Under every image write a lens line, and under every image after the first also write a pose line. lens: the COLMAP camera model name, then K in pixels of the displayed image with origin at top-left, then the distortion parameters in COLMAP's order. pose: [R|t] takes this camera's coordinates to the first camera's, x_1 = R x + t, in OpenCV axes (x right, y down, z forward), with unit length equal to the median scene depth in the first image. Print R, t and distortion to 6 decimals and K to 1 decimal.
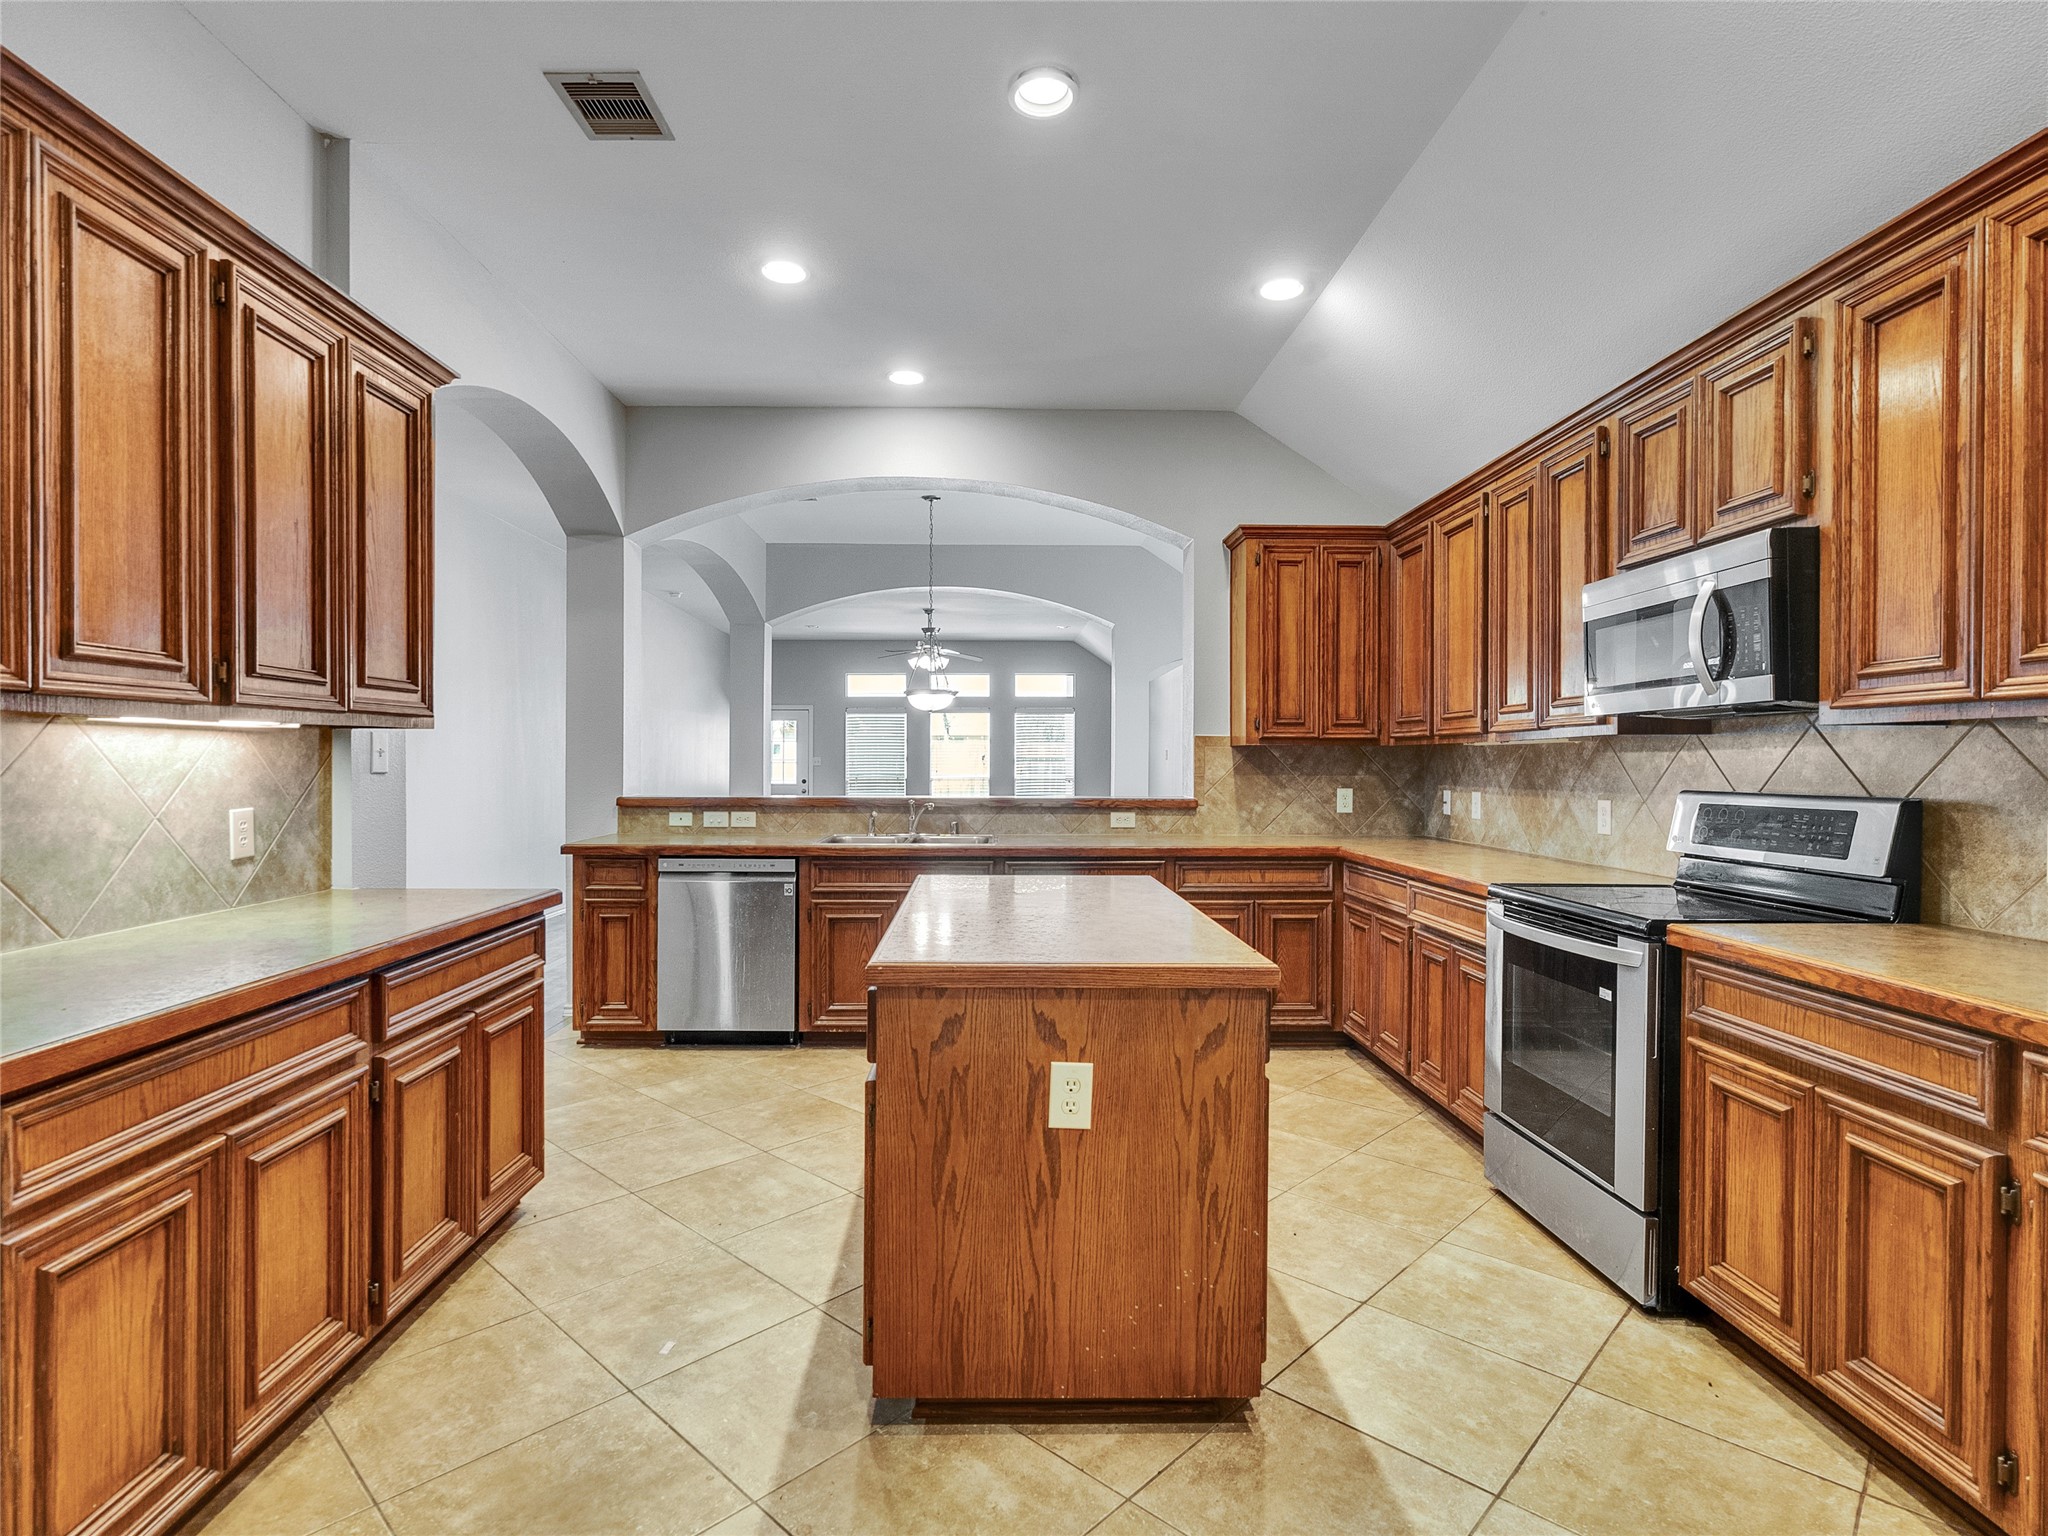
lens RADIAL K [[1044.4, 0, 1006.6], [0, 1044.4, 768.6], [0, 0, 1]] dist [-0.004844, 0.004463]
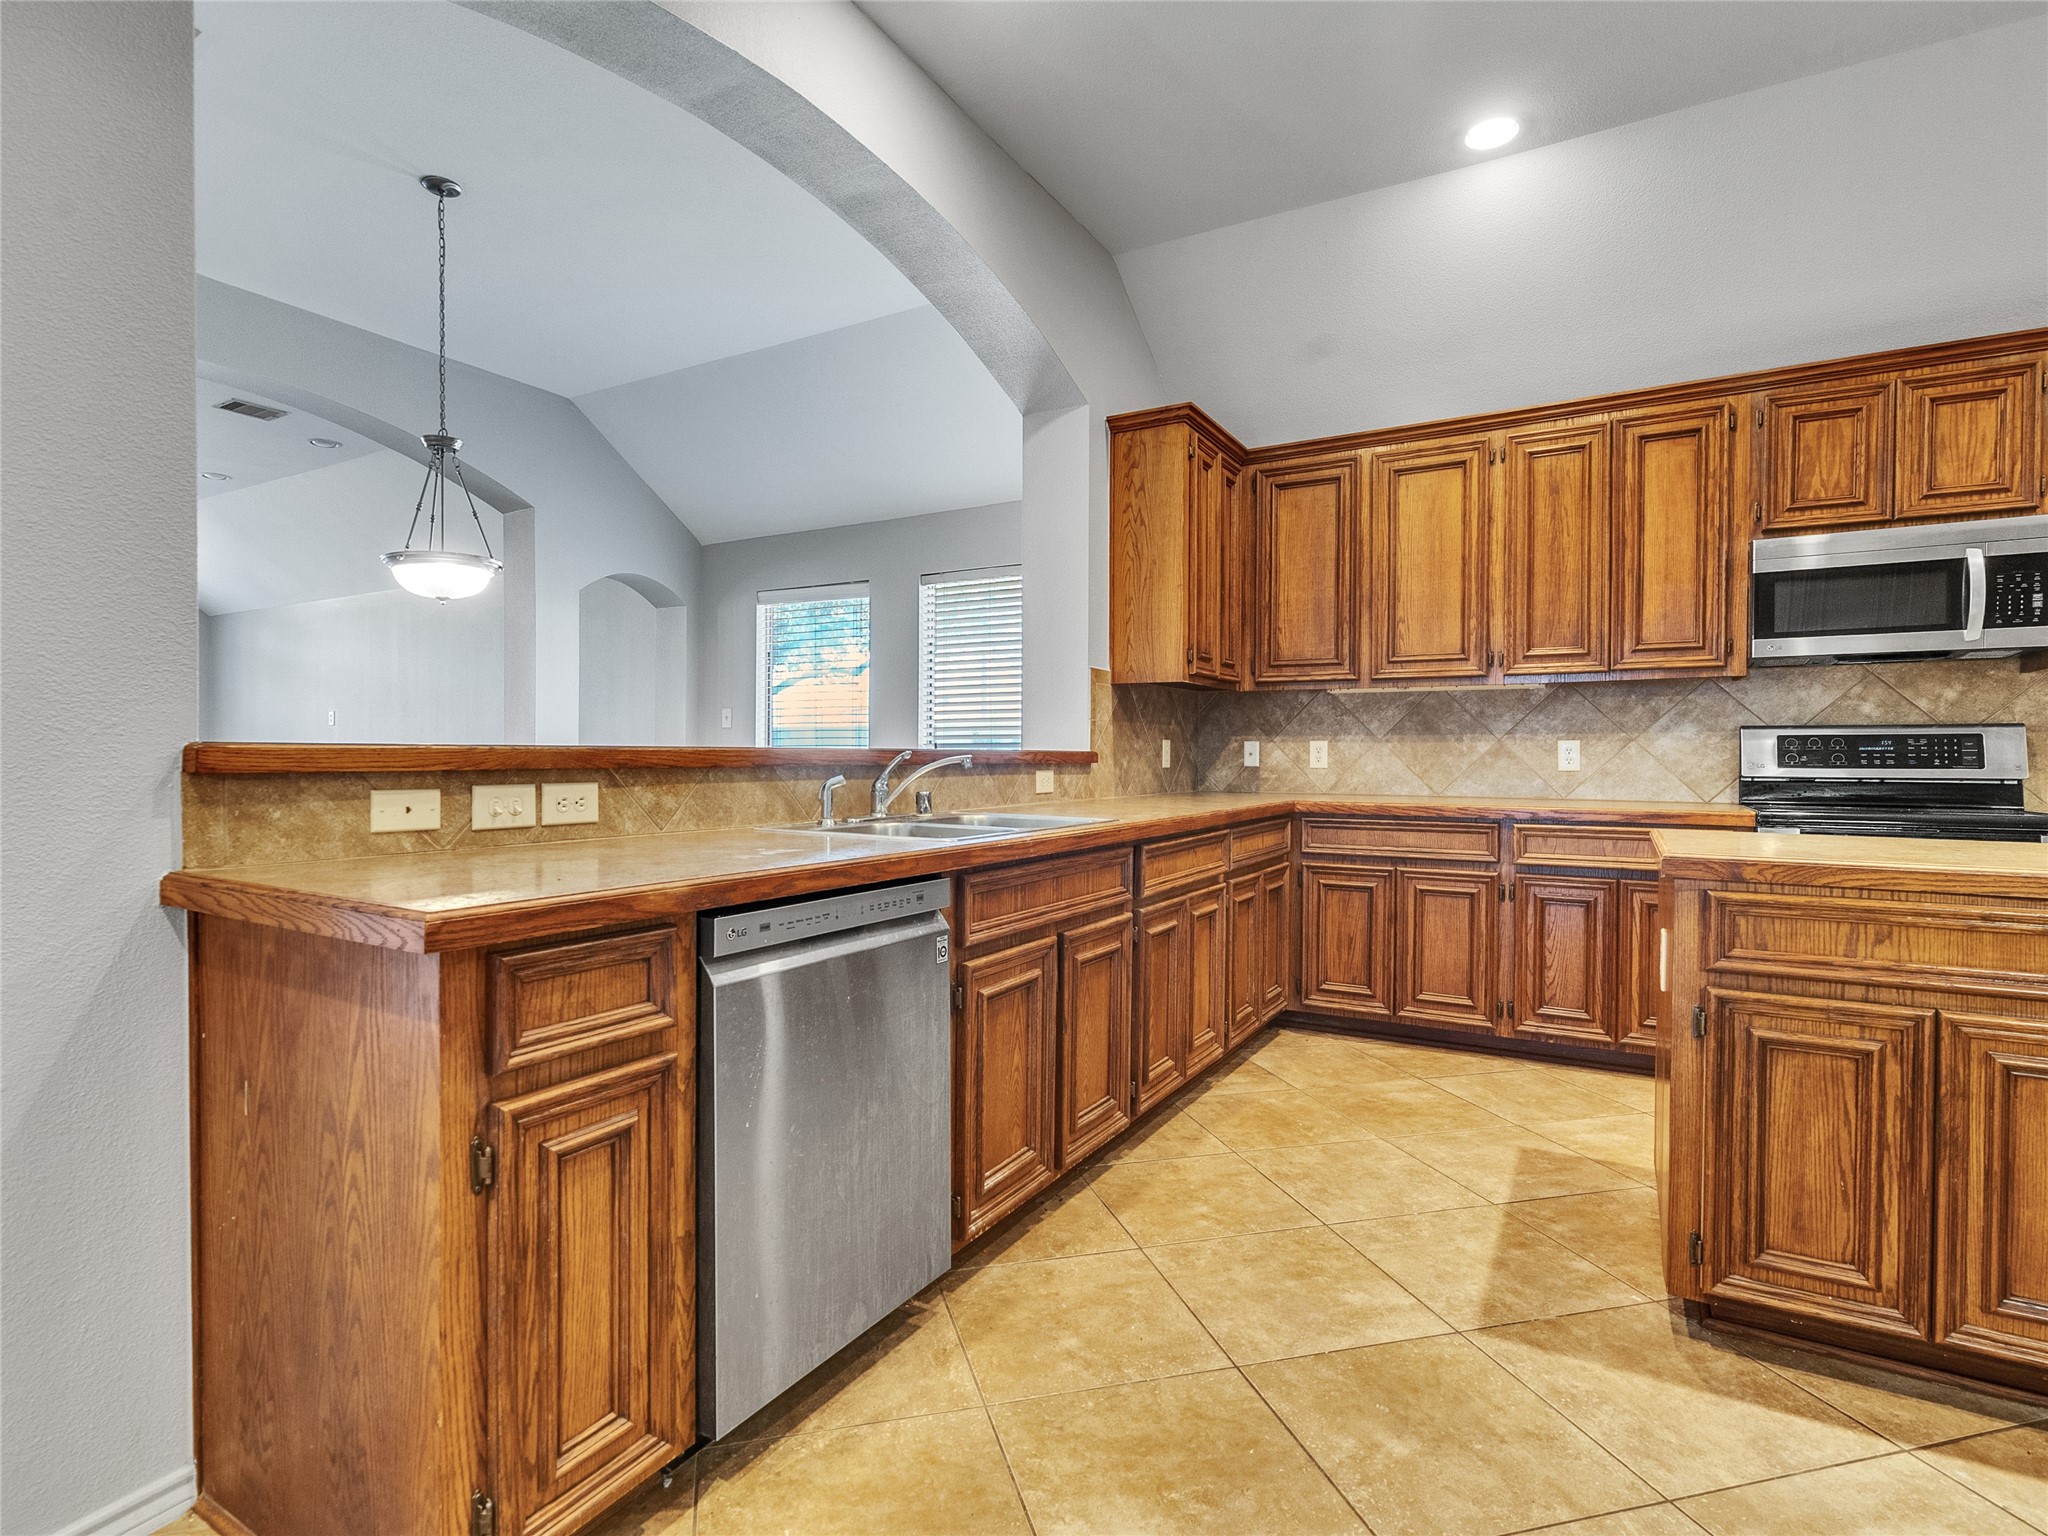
lens RADIAL K [[1044.4, 0, 1010.3], [0, 1044.4, 765.5], [0, 0, 1]] dist [-0.004844, 0.004463]
pose [[0.522812, -0.010873, 0.852378, -0.563746], [0.003042, 0.999936, 0.010890, 0.035273], [-0.852442, -0.003100, 0.522812, 0.752382]]
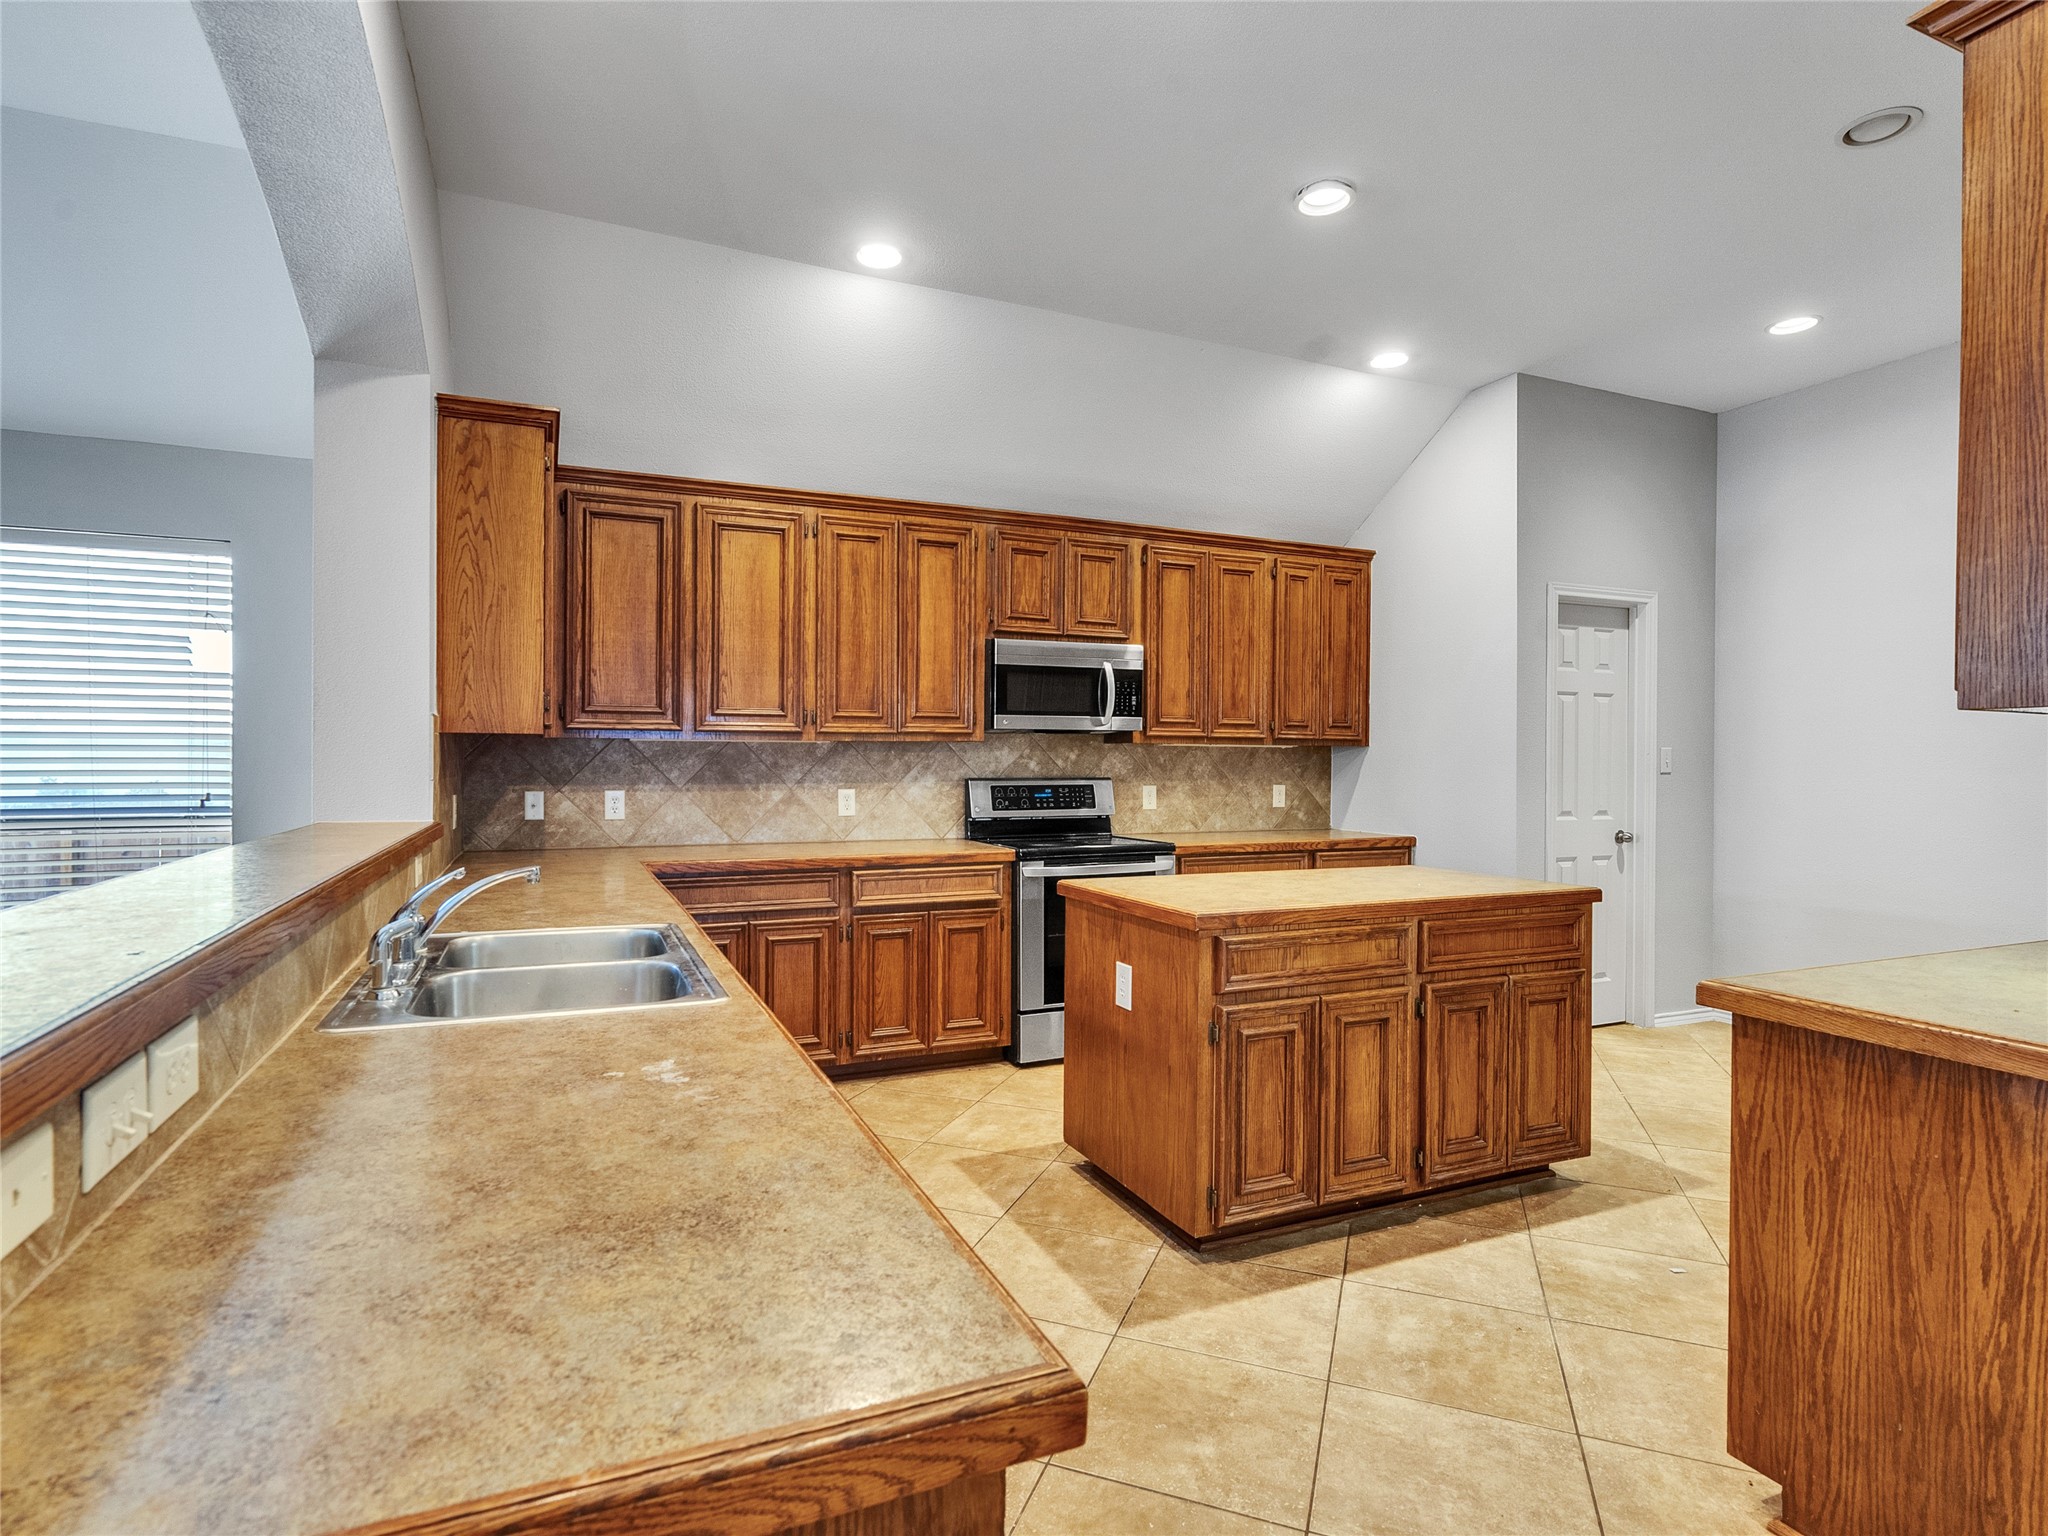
lens RADIAL K [[1044.4, 0, 1004.2], [0, 1044.4, 766.4], [0, 0, 1]] dist [-0.004844, 0.004463]
pose [[-0.380103, -0.011831, 0.924869, -0.551643], [-0.000276, 0.999920, 0.012677, -0.011005], [-0.924944, 0.004563, -0.380075, 1.061817]]
